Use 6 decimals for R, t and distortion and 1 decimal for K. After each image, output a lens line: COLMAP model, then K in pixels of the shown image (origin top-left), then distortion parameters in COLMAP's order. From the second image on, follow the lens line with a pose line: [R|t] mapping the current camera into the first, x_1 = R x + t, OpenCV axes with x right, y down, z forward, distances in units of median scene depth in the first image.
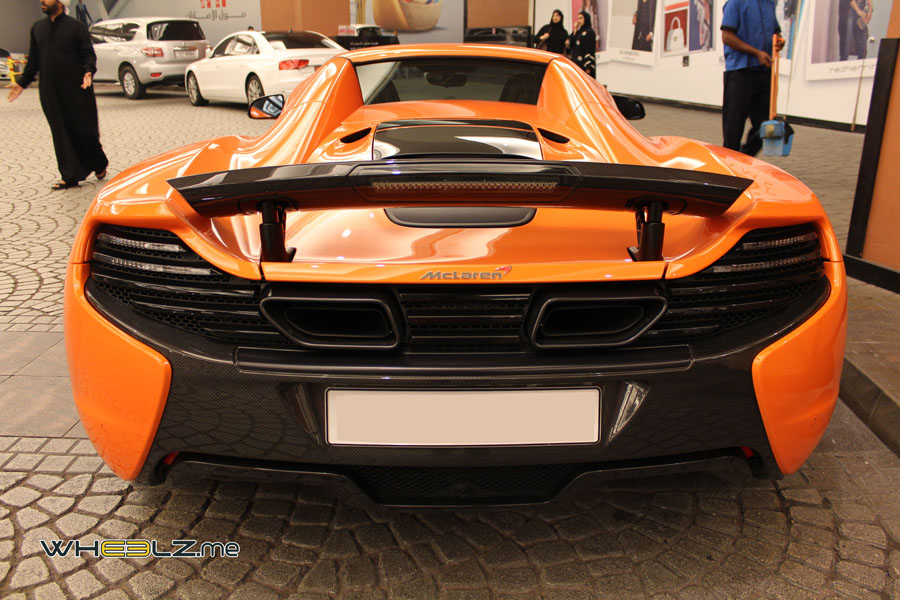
lens RADIAL K [[729.0, 0, 454.3], [0, 729.0, 309.5], [0, 0, 1]] dist [-0.154109, 0.120366]
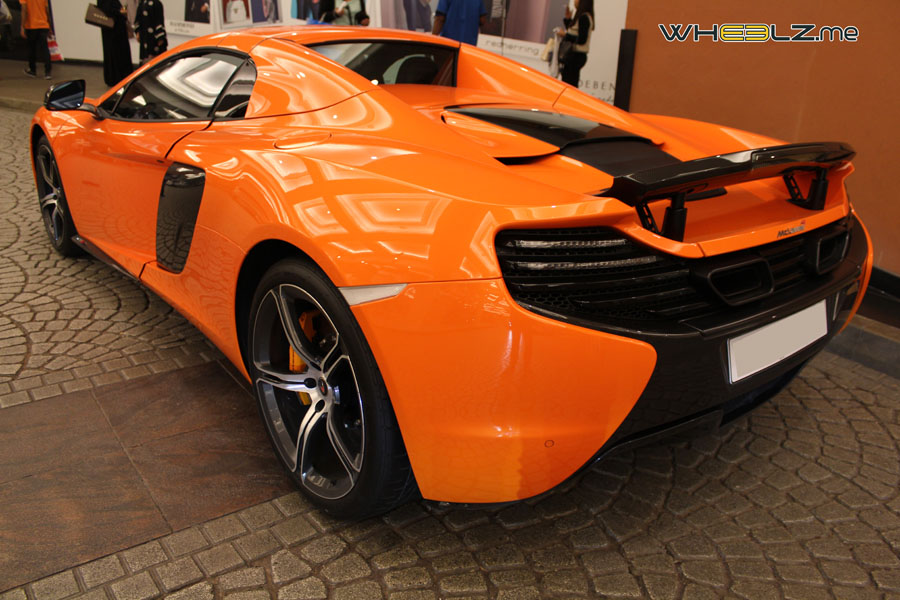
lens RADIAL K [[729.0, 0, 452.2], [0, 729.0, 306.7], [0, 0, 1]] dist [-0.154109, 0.120366]
pose [[0.779425, -0.194245, 0.595622, -0.921126], [0.172099, 0.980530, 0.094565, -0.101662], [-0.602395, 0.028800, 0.797679, 0.237543]]
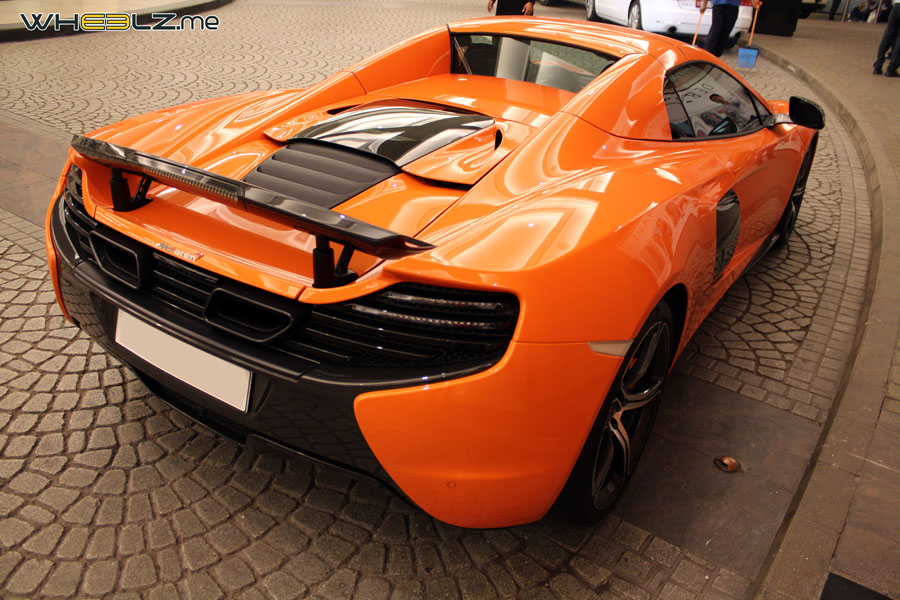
lens RADIAL K [[729.0, 0, 452.6], [0, 729.0, 294.1], [0, 0, 1]] dist [-0.154109, 0.120366]
pose [[0.826233, 0.290023, -0.482935, 0.764346], [-0.244408, 0.956953, 0.156544, -0.213249], [0.507548, -0.011309, 0.861549, 0.096937]]
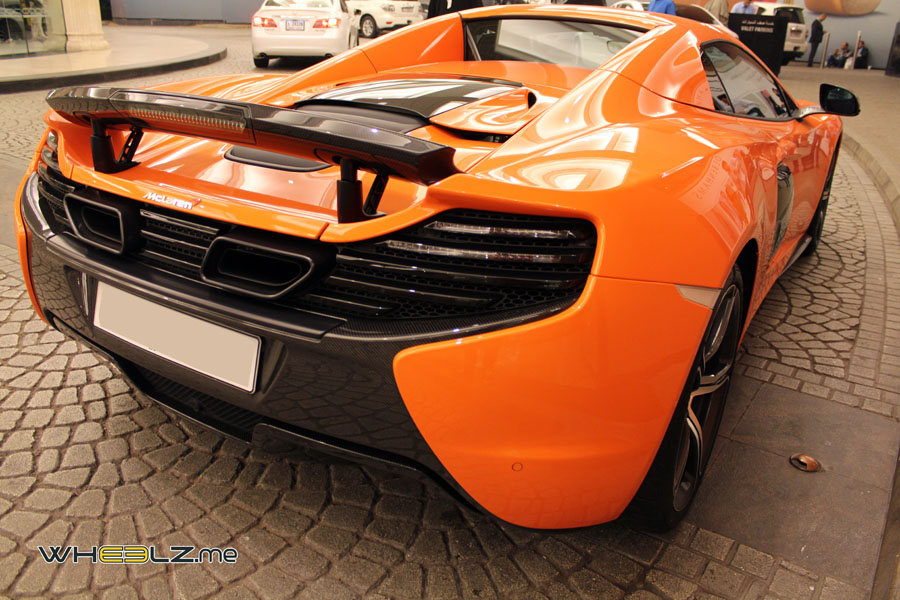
lens RADIAL K [[729.0, 0, 454.1], [0, 729.0, 293.8], [0, 0, 1]] dist [-0.154109, 0.120366]
pose [[0.841280, 0.223854, -0.492074, 0.664070], [-0.217292, 0.973494, 0.071366, -0.058095], [0.495007, 0.046884, 0.867623, 0.205419]]
